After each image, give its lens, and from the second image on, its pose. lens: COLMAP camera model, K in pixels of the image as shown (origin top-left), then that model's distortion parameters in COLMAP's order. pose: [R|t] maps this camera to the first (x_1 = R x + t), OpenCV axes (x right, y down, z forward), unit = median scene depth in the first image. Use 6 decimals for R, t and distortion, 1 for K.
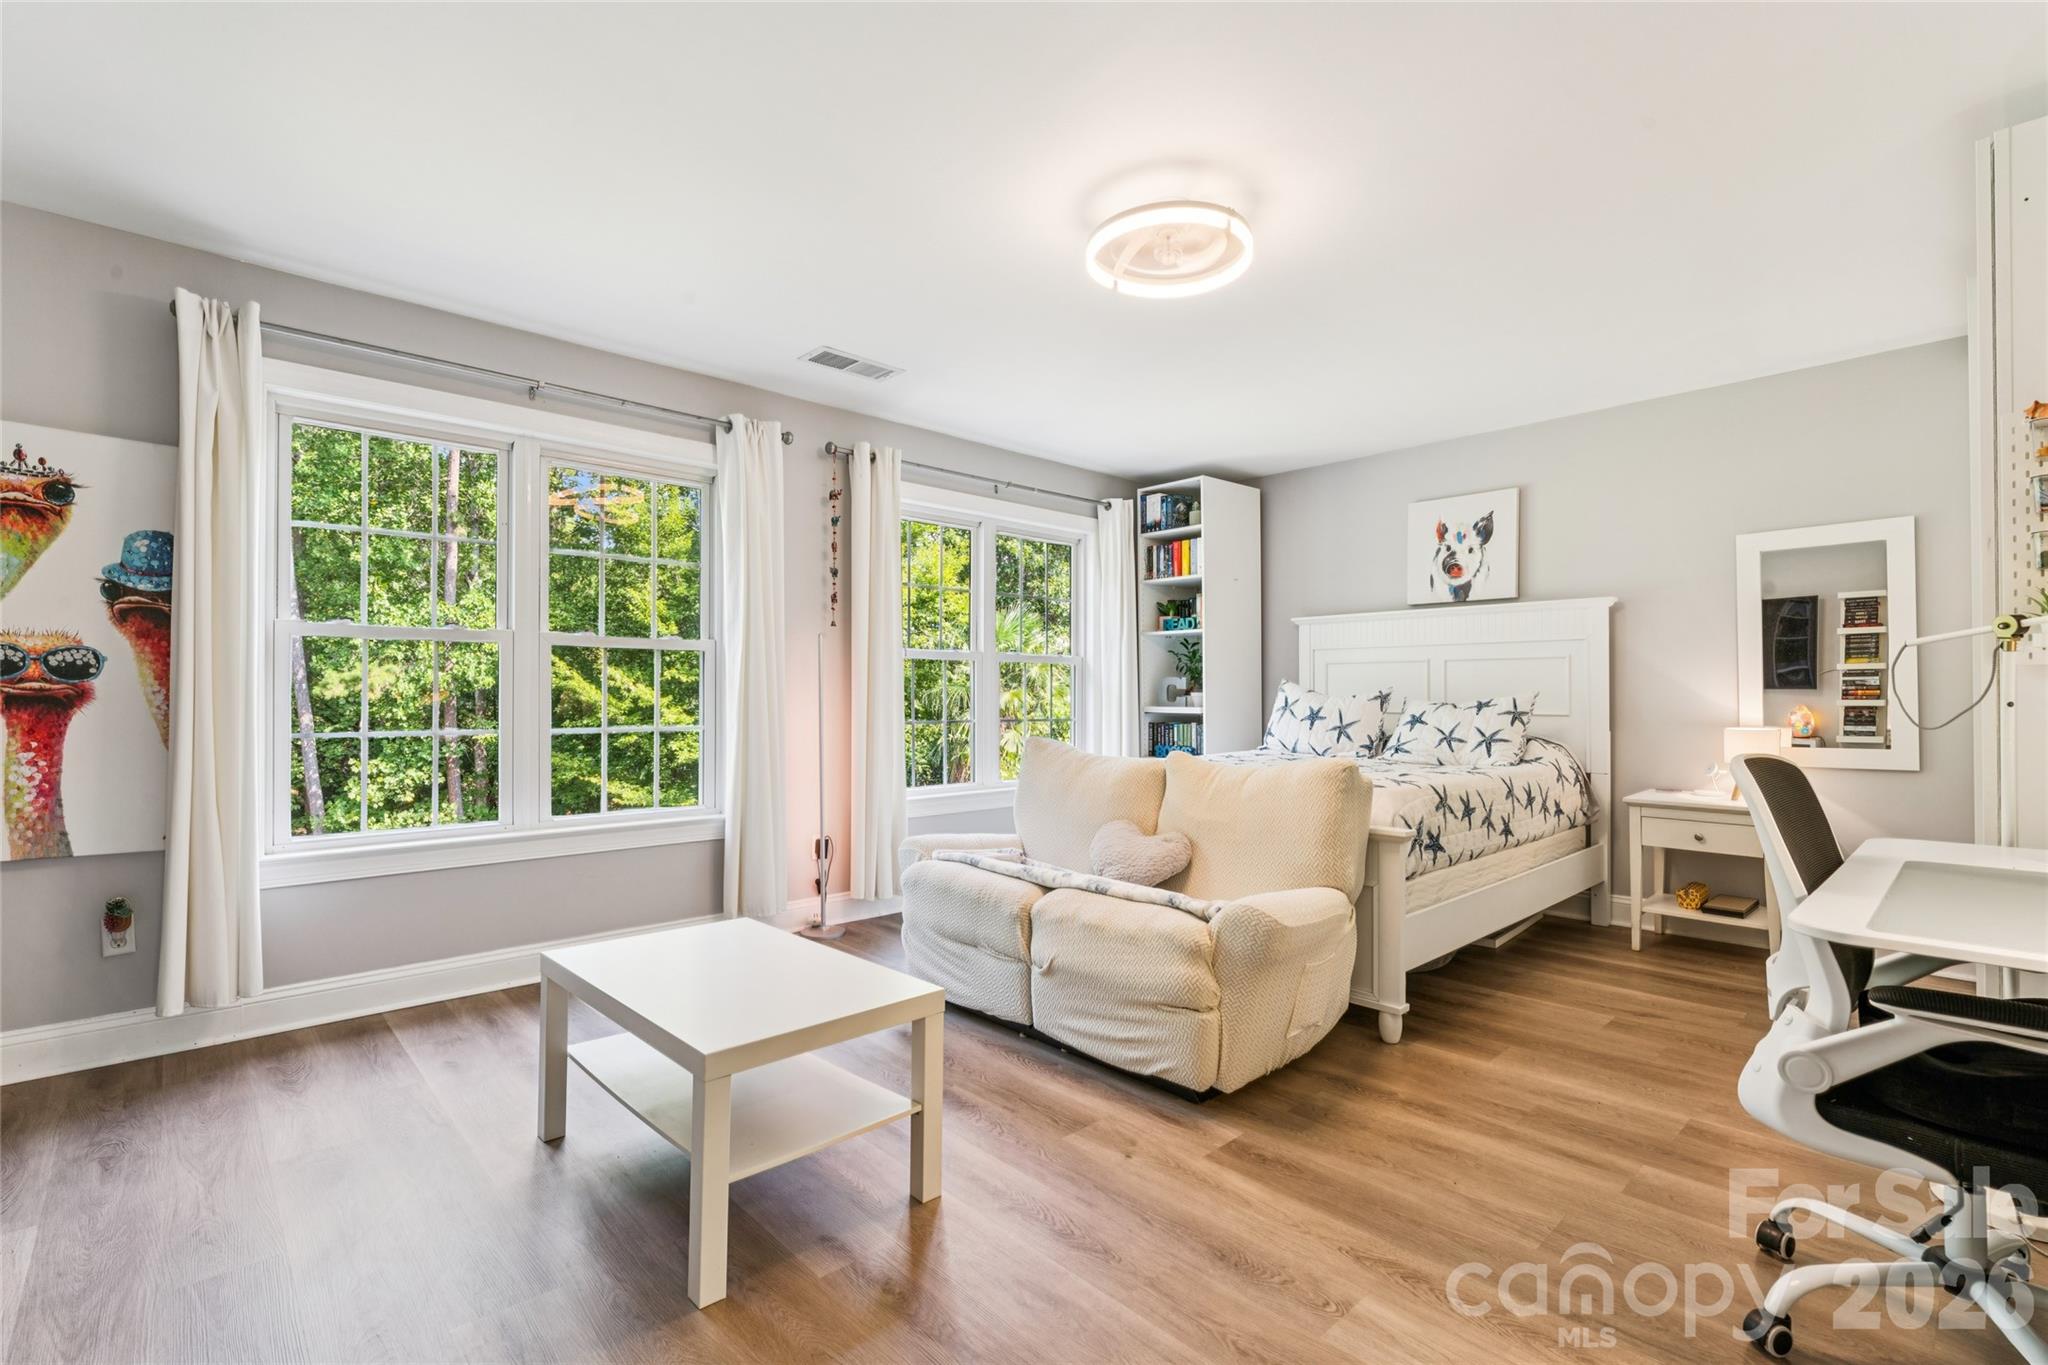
lens RADIAL K [[931.1, 0, 1025.3], [0, 931.1, 682.1], [0, 0, 1]] dist [0.002506, -0.000355]
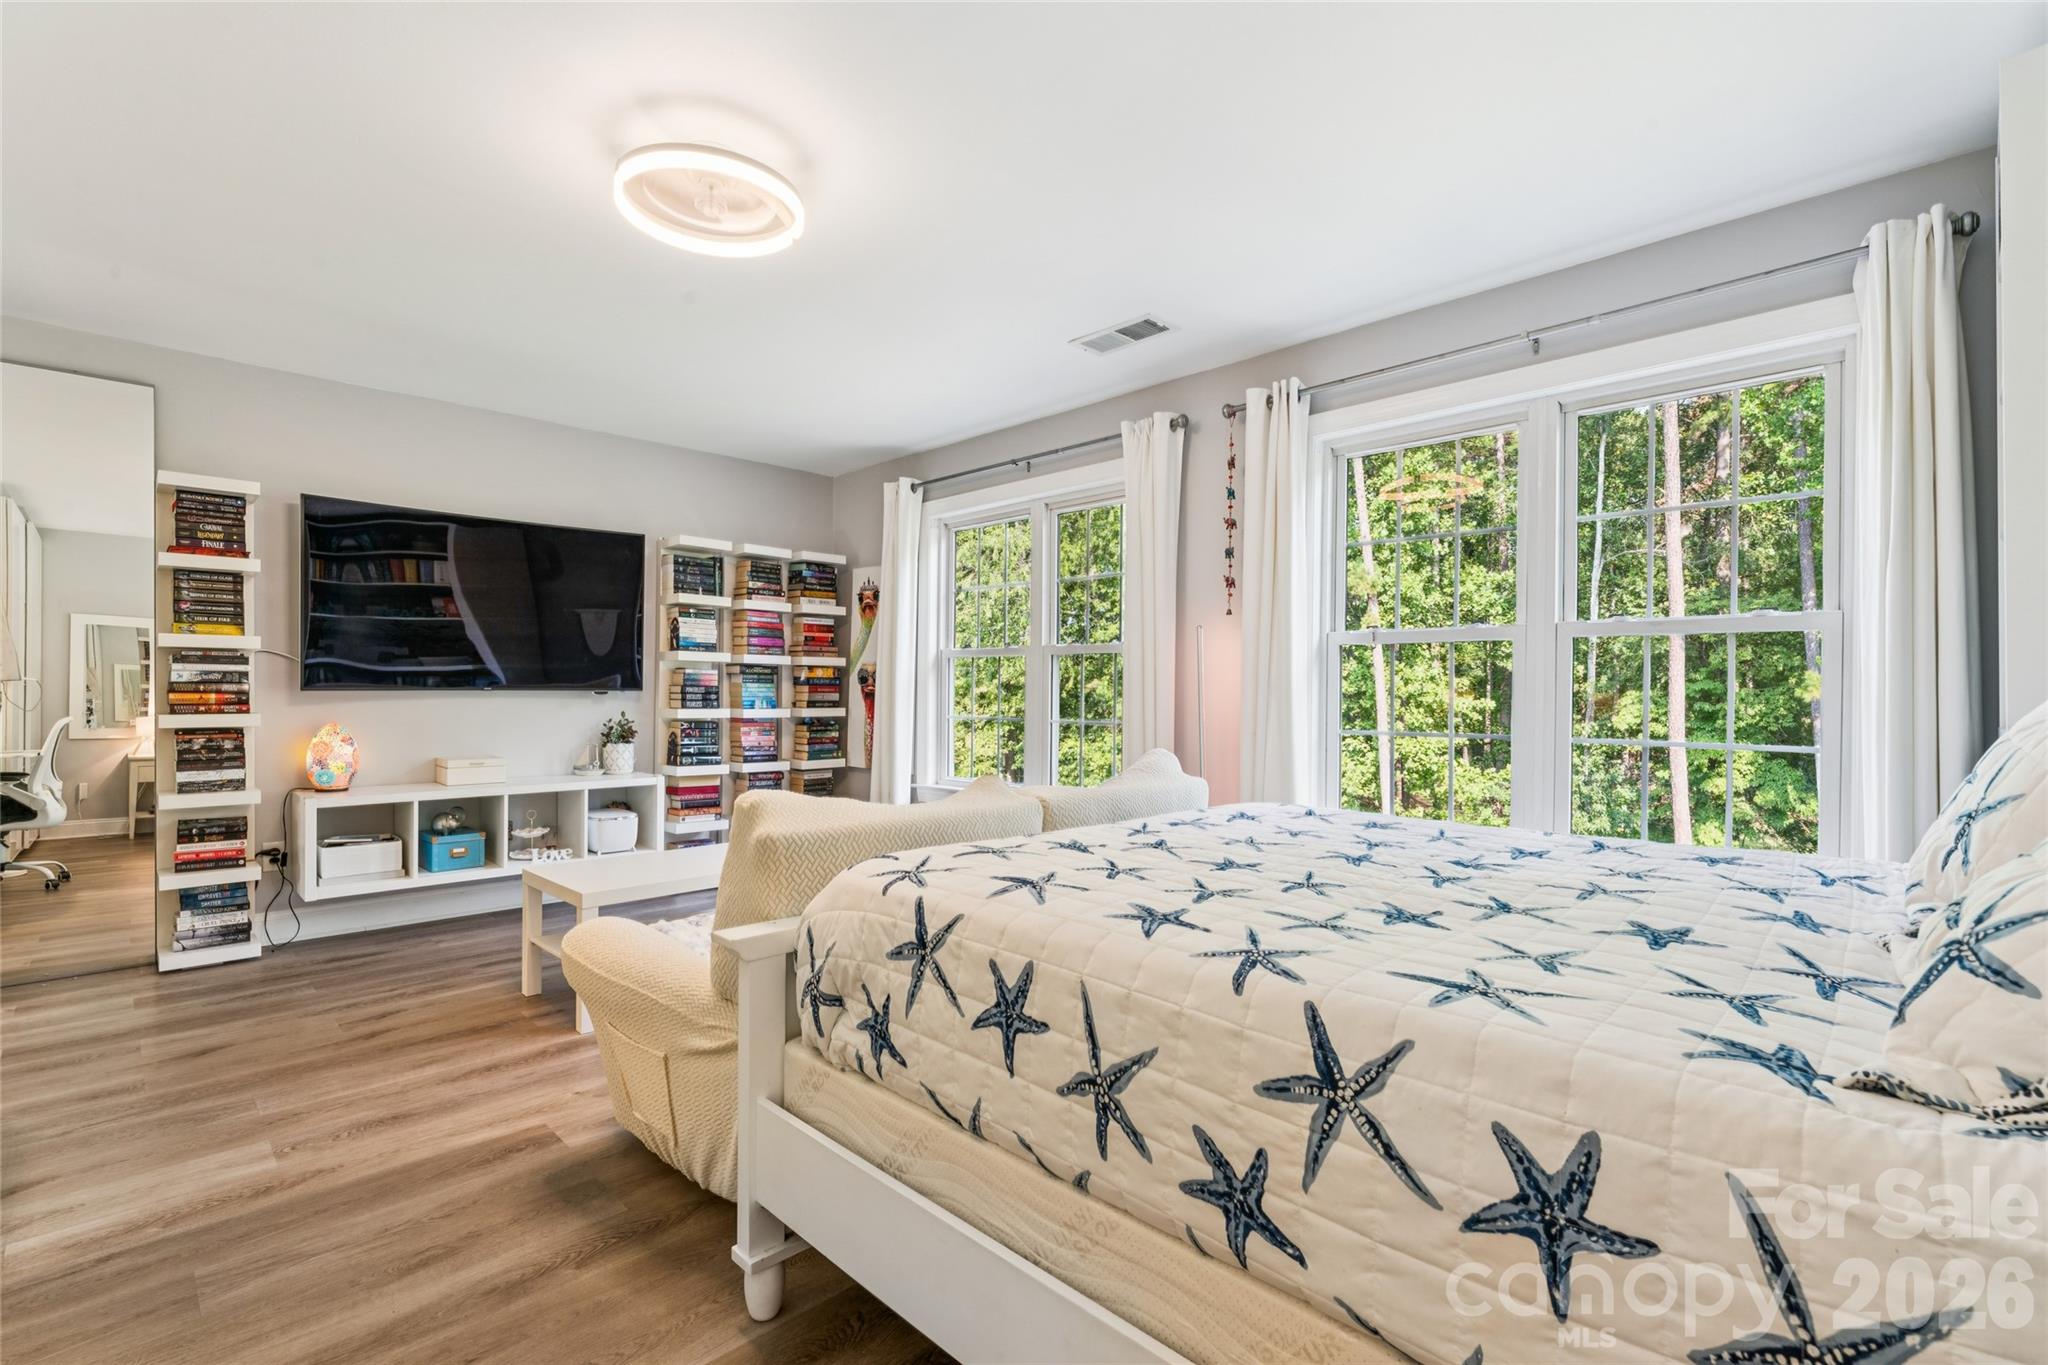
lens RADIAL K [[931.1, 0, 1028.3], [0, 931.1, 692.5], [0, 0, 1]] dist [0.002506, -0.000355]
pose [[0.025759, -0.000922, -0.999668, 0.603661], [0.008629, 0.999963, -0.000700, 0.011216], [0.999631, -0.008608, 0.025766, 0.727162]]
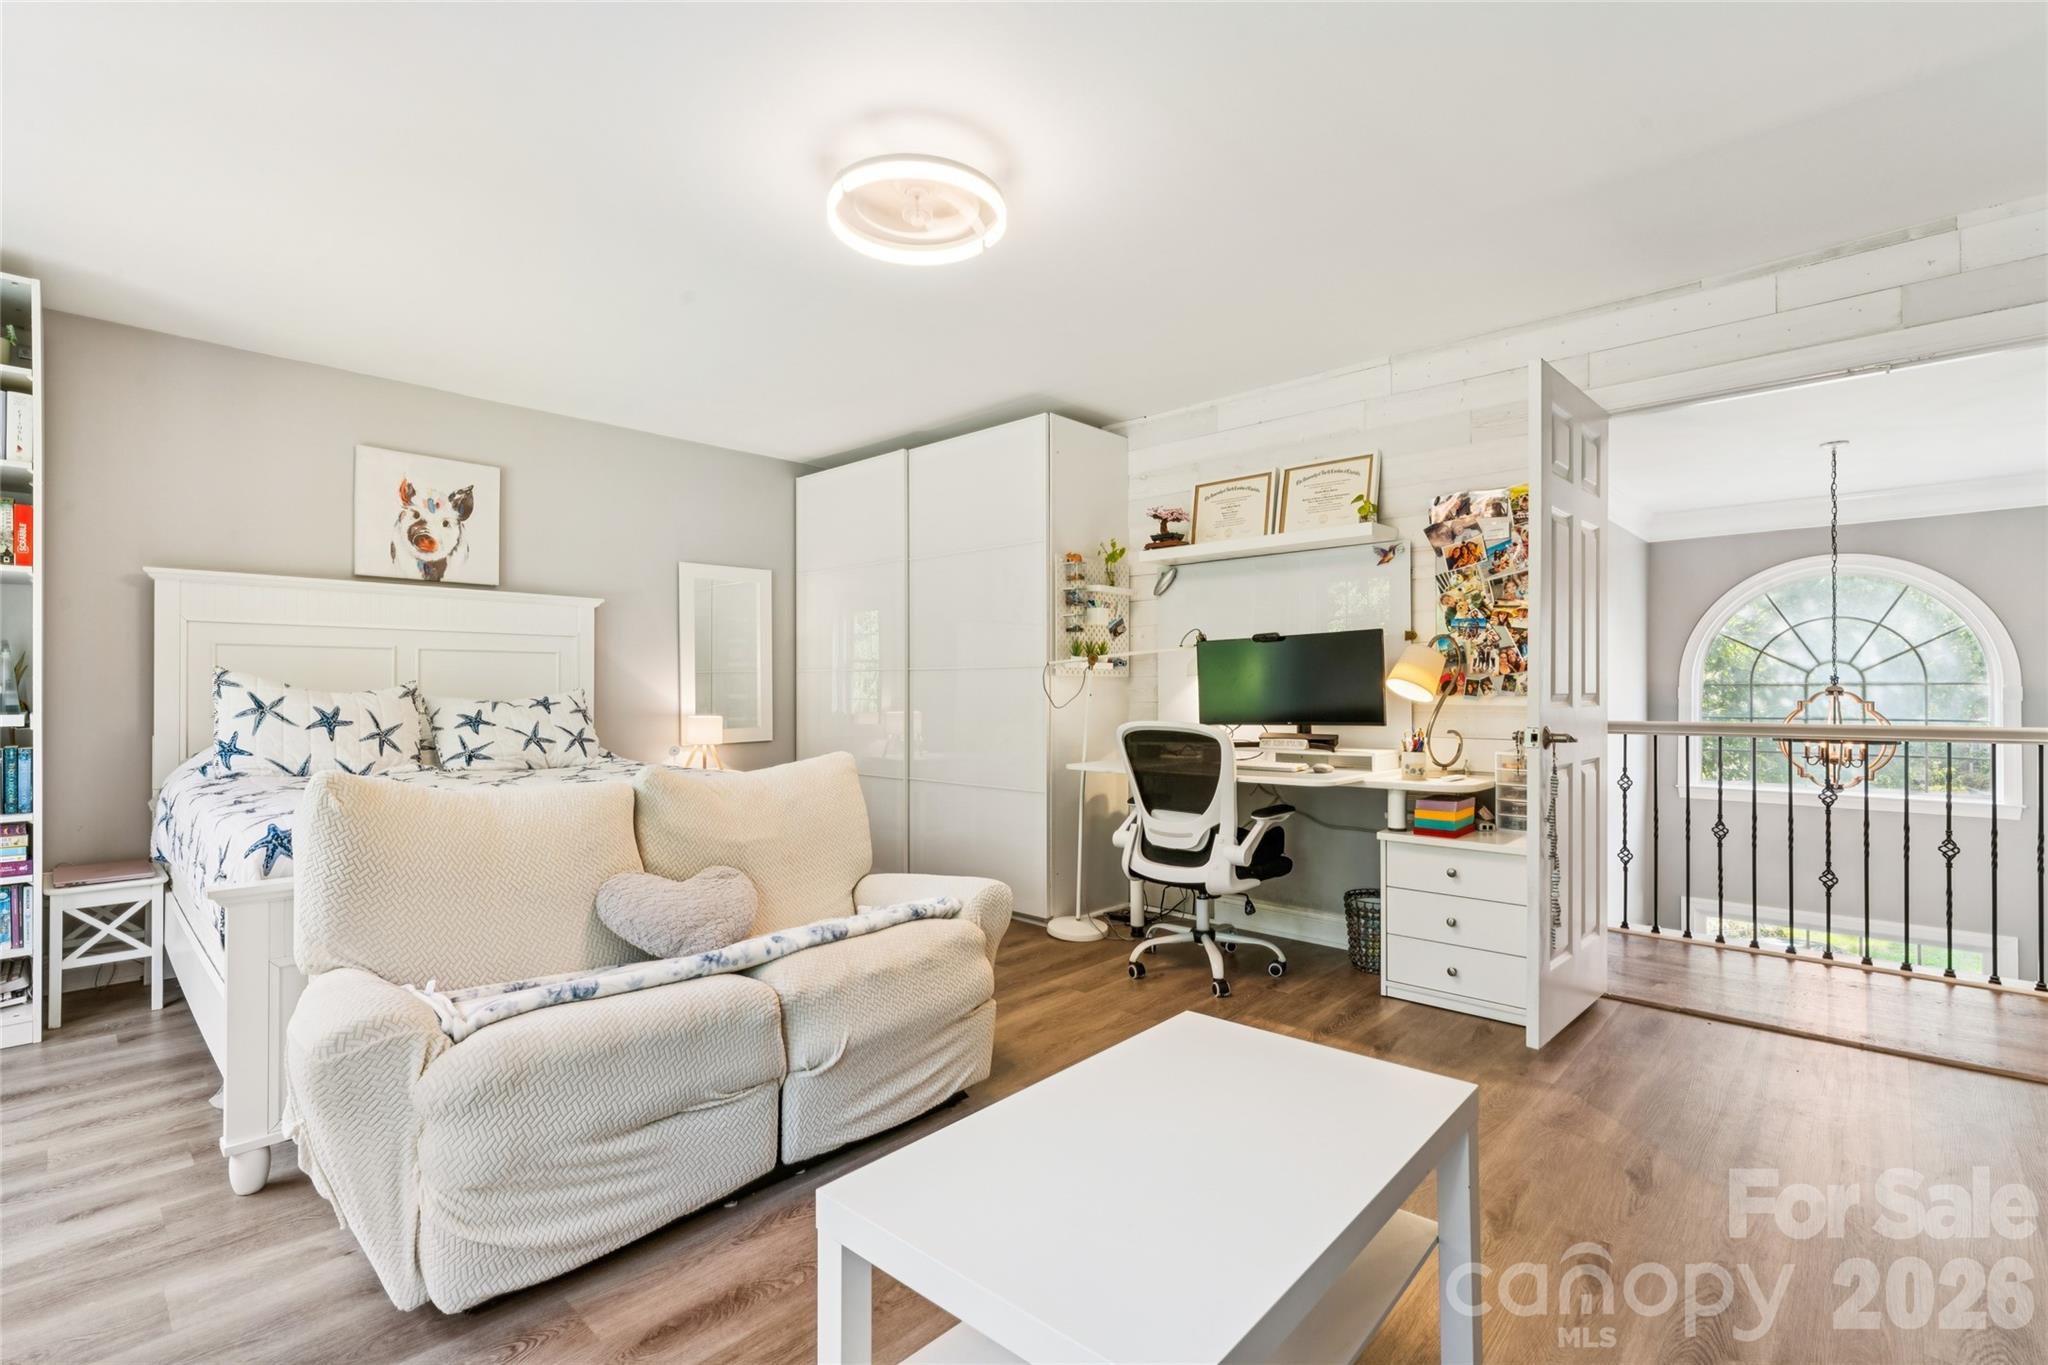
lens RADIAL K [[931.1, 0, 1023.8], [0, 931.1, 684.9], [0, 0, 1]] dist [0.002506, -0.000355]
pose [[-0.069098, 0.003863, 0.997602, -0.440860], [-0.014079, 0.999889, -0.004847, 0.005511], [-0.997511, -0.014380, -0.069036, 0.542635]]
